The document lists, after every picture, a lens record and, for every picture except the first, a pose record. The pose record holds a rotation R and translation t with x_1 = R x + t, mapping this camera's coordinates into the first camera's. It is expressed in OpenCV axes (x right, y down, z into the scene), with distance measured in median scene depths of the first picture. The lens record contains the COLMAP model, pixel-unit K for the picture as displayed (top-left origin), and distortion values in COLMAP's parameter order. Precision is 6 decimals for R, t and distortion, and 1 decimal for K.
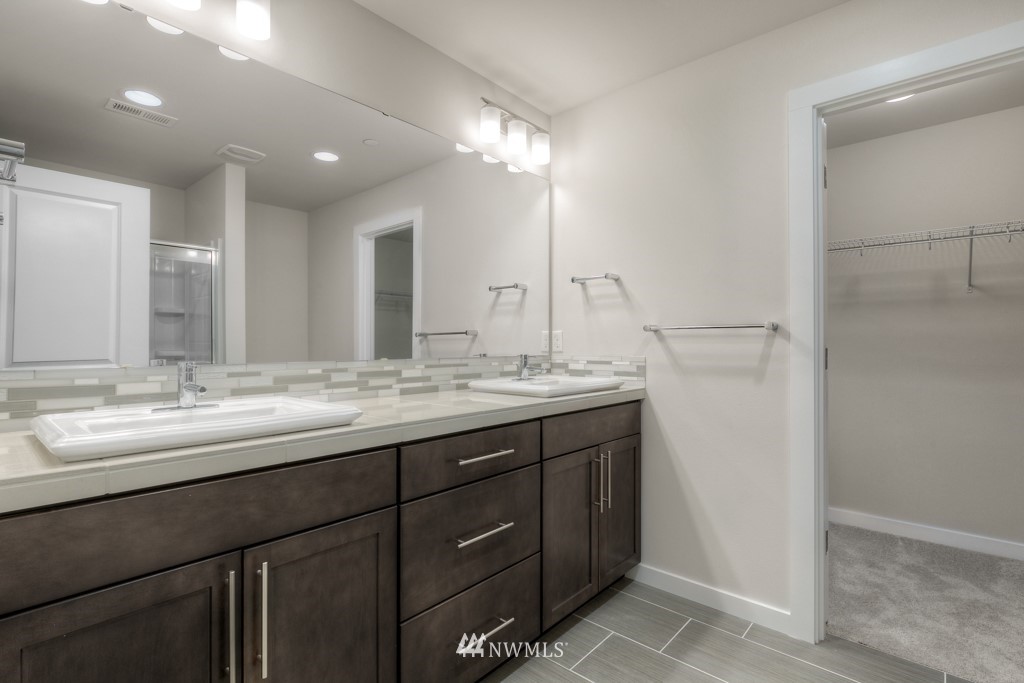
lens RADIAL K [[488.1, 0, 512.0], [0, 488.1, 341.5], [0, 0, 1]] dist [-0.001208, 0.000013]
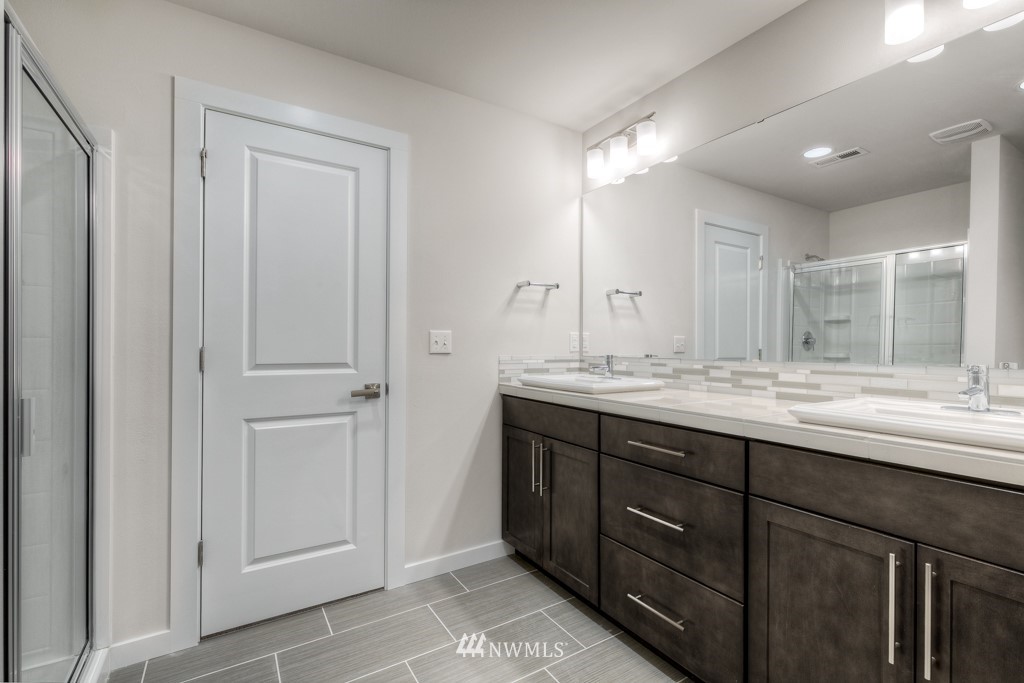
lens RADIAL K [[477.8, 0, 520.2], [0, 477.8, 336.8], [0, 0, 1]] dist [0.010059, -0.001080]
pose [[-0.280525, -0.015073, -0.959728, 0.925271], [0.005224, 0.999838, -0.017230, 0.000985], [0.959833, -0.009847, -0.280400, 0.870848]]
